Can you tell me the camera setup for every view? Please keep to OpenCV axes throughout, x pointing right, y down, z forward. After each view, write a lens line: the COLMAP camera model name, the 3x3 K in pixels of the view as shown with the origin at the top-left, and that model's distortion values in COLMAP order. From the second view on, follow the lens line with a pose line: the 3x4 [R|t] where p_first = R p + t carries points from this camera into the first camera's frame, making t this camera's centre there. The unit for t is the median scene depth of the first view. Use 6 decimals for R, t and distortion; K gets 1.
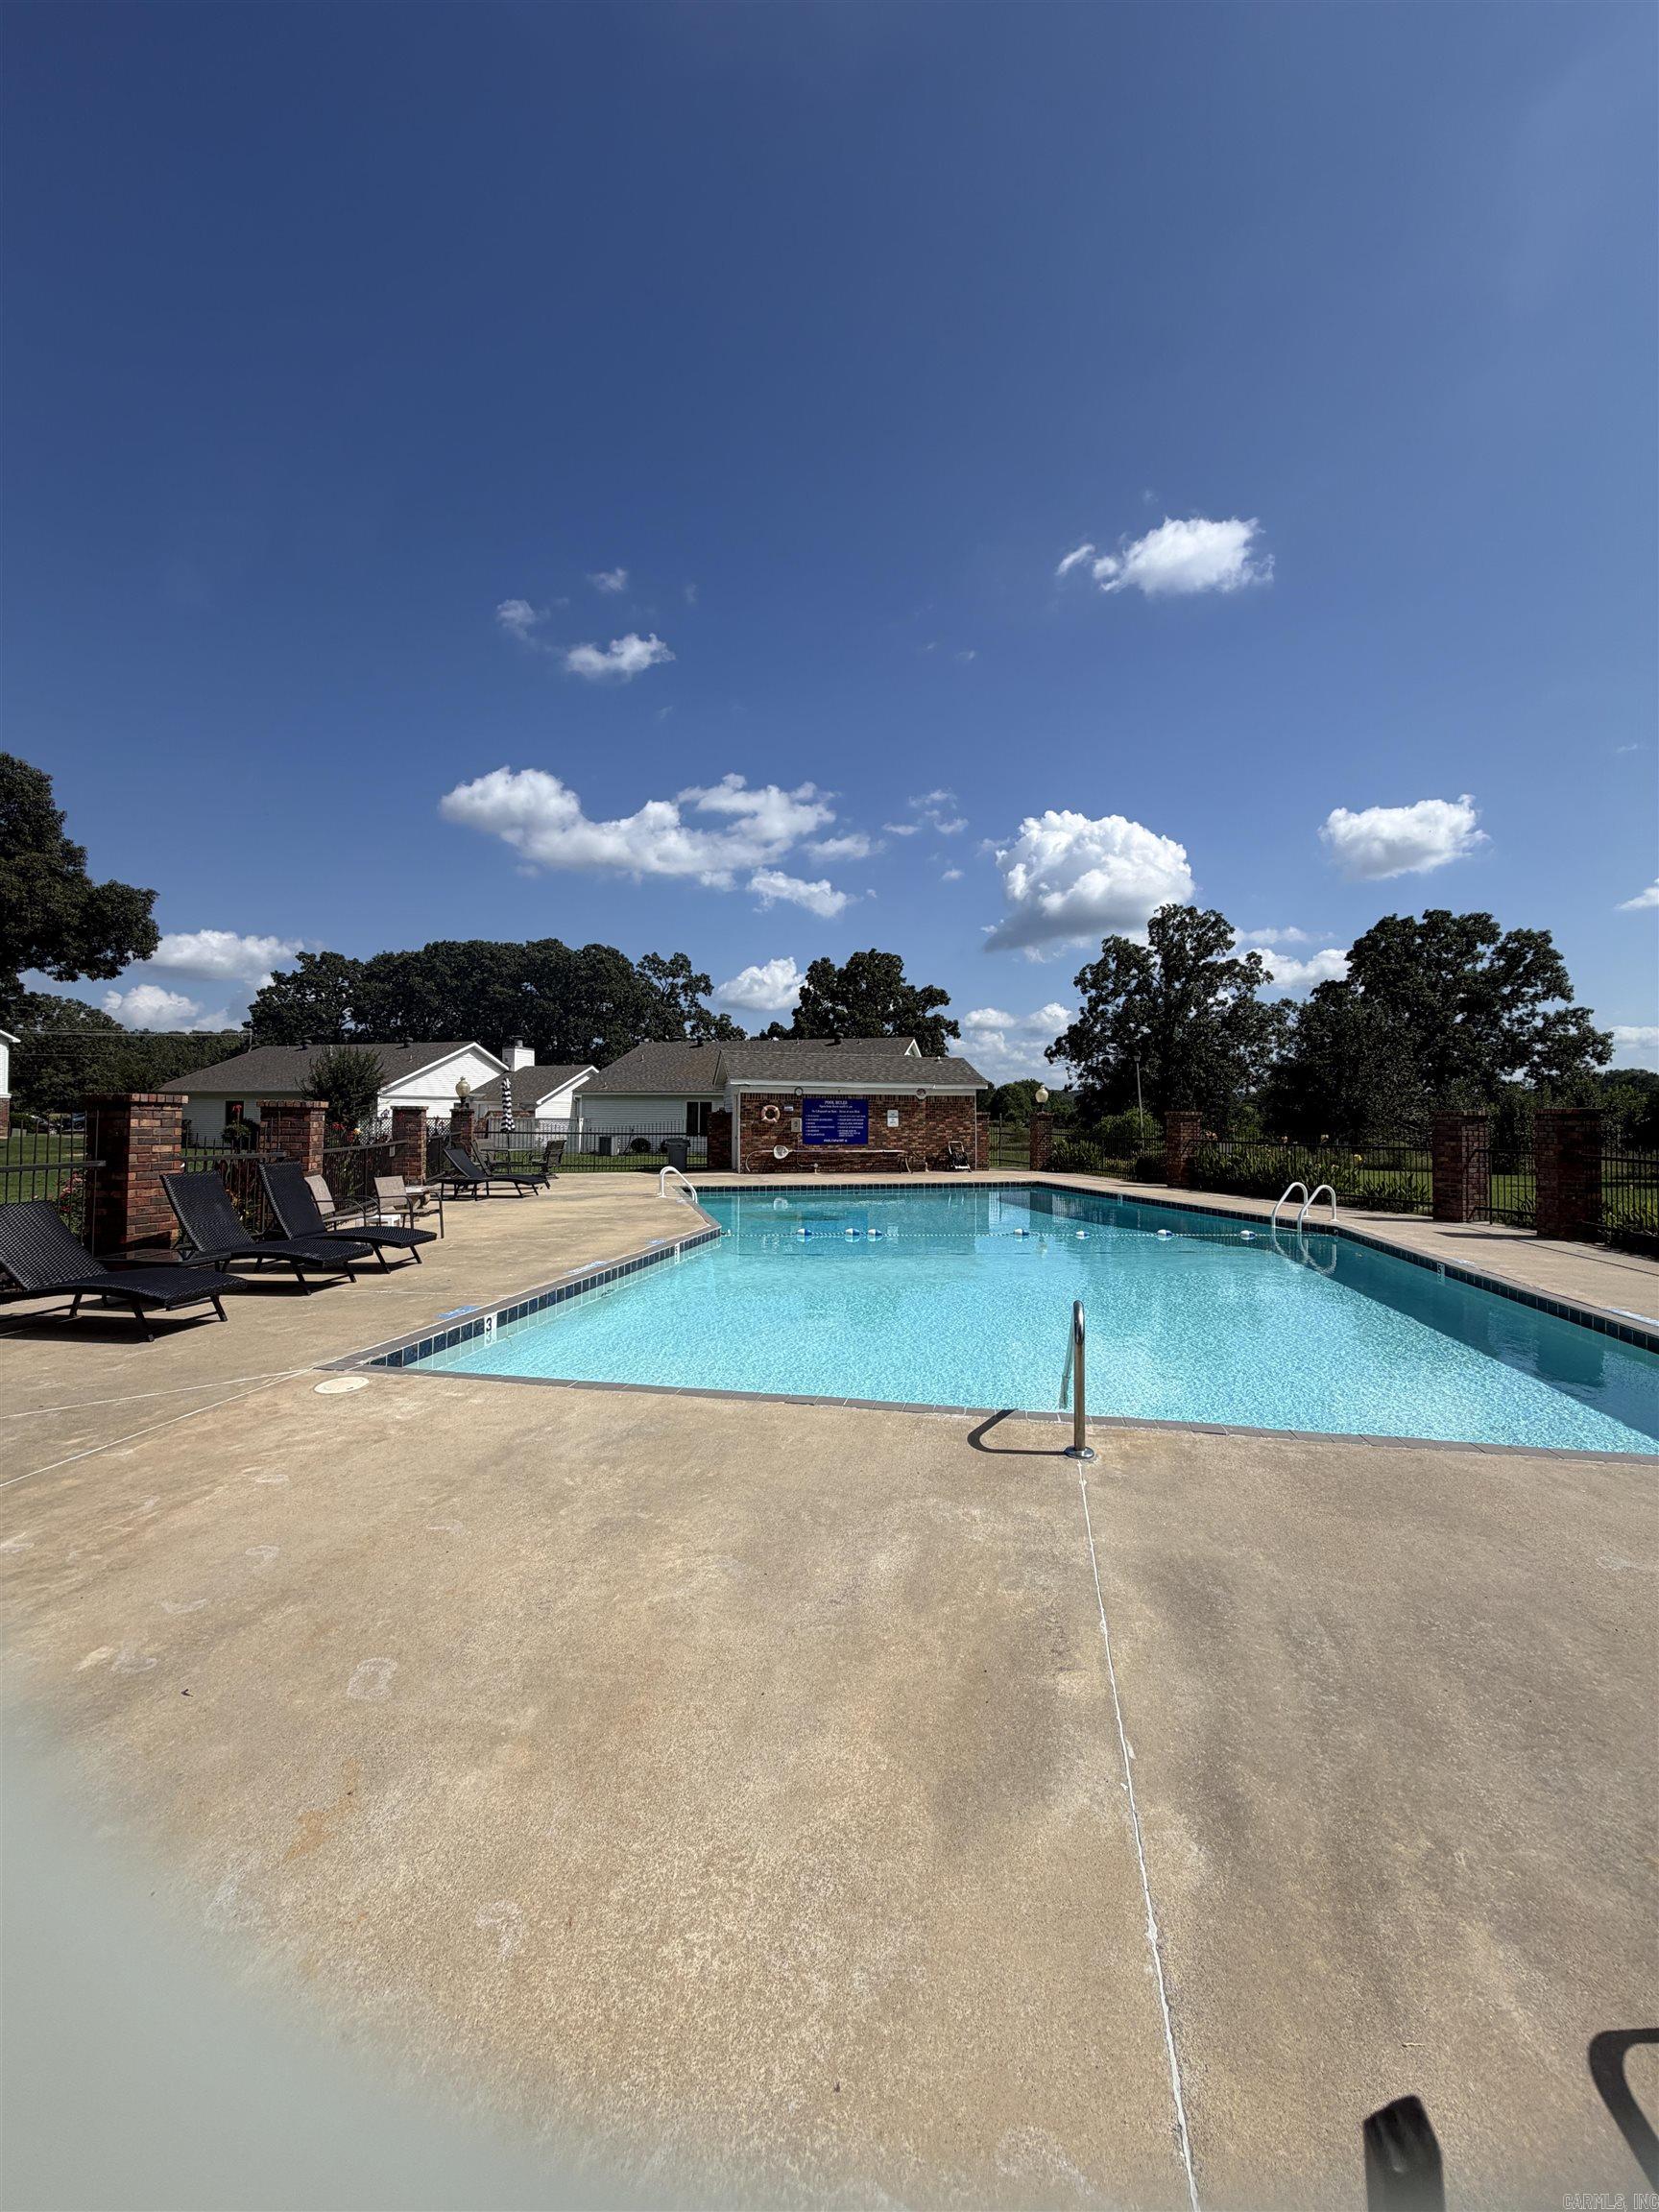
lens RADIAL K [[911.3, 0, 820.5], [0, 911.3, 1110.7], [0, 0, 1]] dist [0.038620, -0.008934]
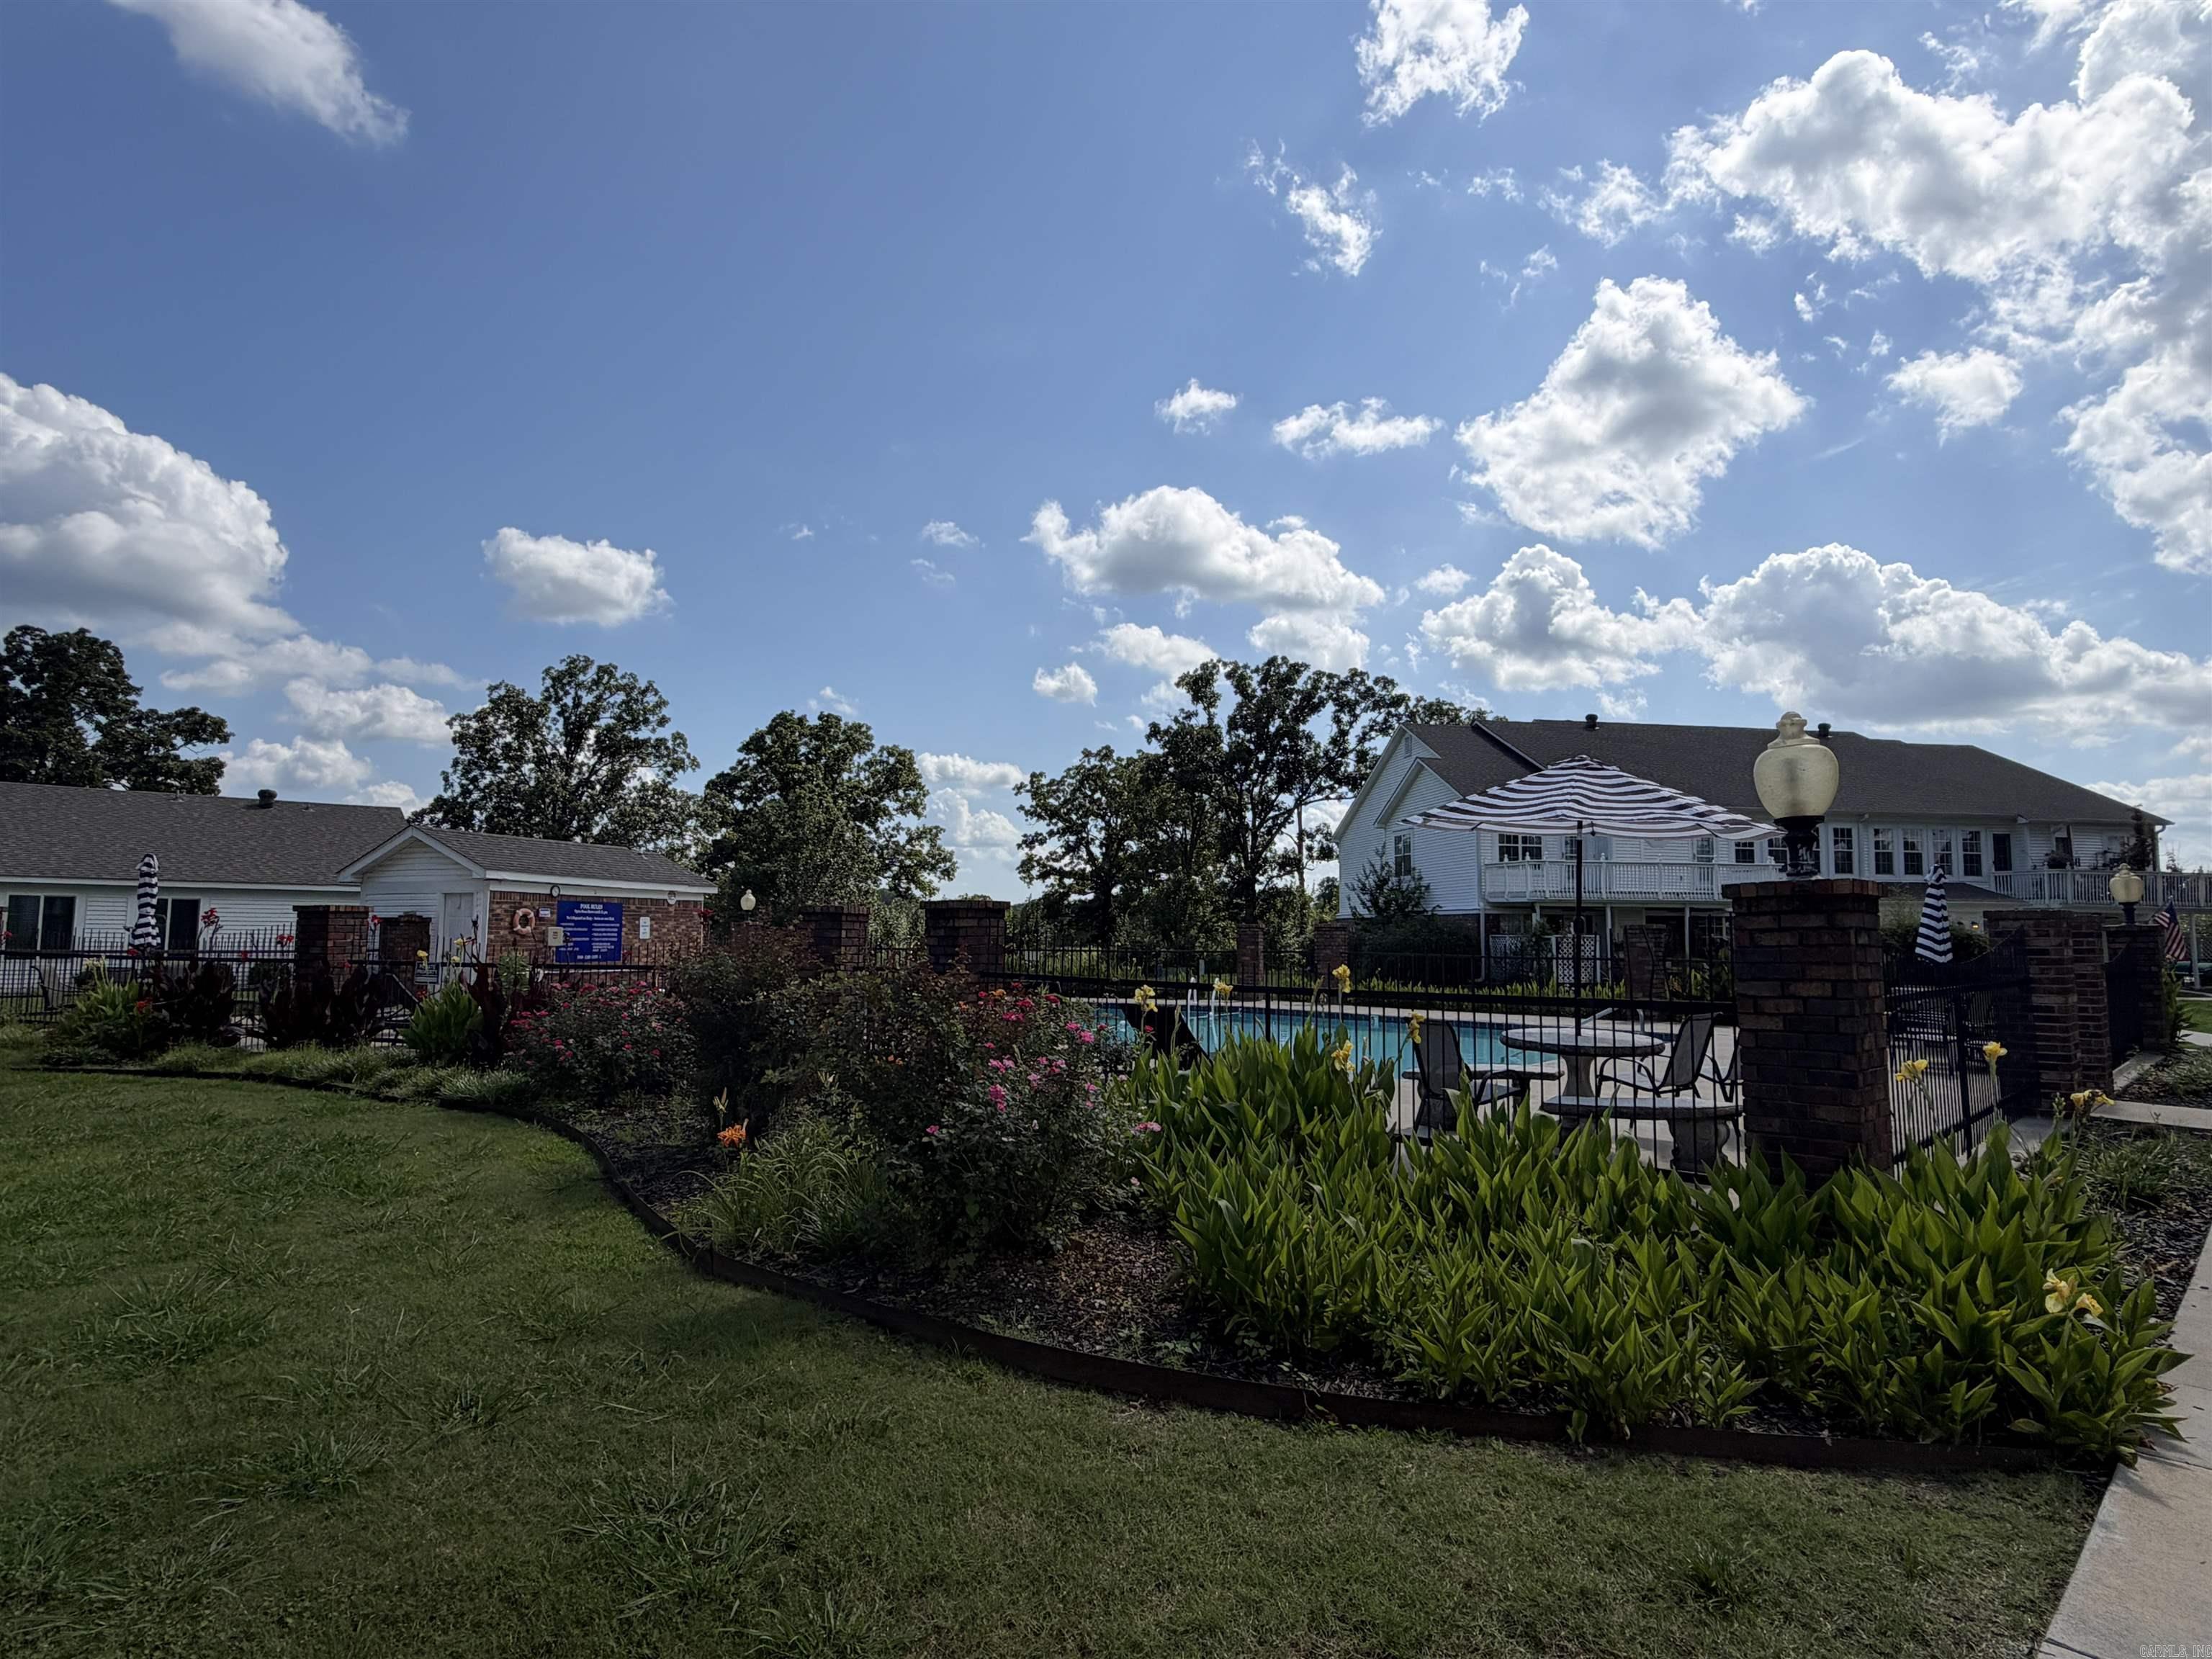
lens RADIAL K [[1248.6, 0, 1106.0], [0, 1248.6, 829.5], [0, 0, 1]] dist [0.040426, 0.000867]
pose [[0.575699, 0.071174, 0.814558, -0.492022], [-0.014536, 0.996938, -0.076837, 0.001214], [-0.817533, 0.032394, 0.574971, 0.033492]]
